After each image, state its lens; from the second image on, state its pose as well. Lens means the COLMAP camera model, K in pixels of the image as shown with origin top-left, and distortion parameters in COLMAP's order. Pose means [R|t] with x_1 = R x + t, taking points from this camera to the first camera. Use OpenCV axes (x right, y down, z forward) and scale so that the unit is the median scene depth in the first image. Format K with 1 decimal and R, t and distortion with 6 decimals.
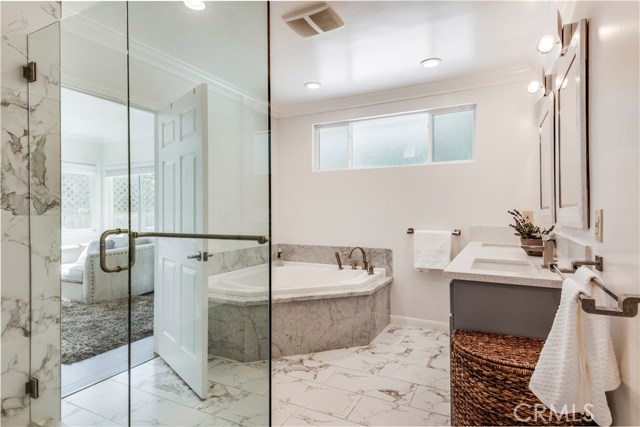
lens RADIAL K [[335.3, 0, 321.0], [0, 335.3, 209.9], [0, 0, 1]] dist [0.001981, 0.000055]
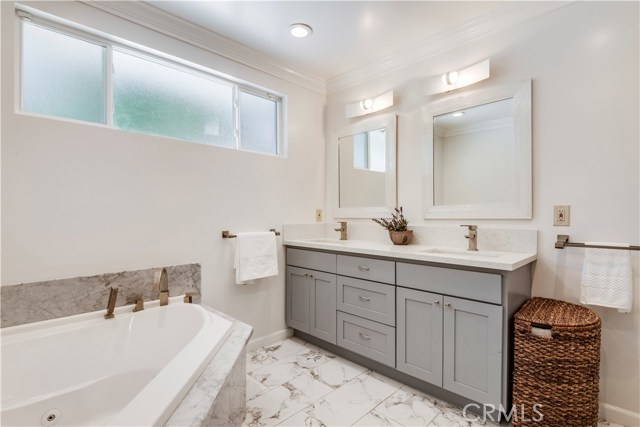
lens RADIAL K [[310.3, 0, 318.3], [0, 310.3, 217.0], [0, 0, 1]] dist [-0.002370, -0.000174]
pose [[0.309314, -0.007090, 0.950934, -0.340494], [0.000657, 0.999974, 0.007242, 0.019313], [-0.950960, -0.001615, 0.309310, 0.611644]]
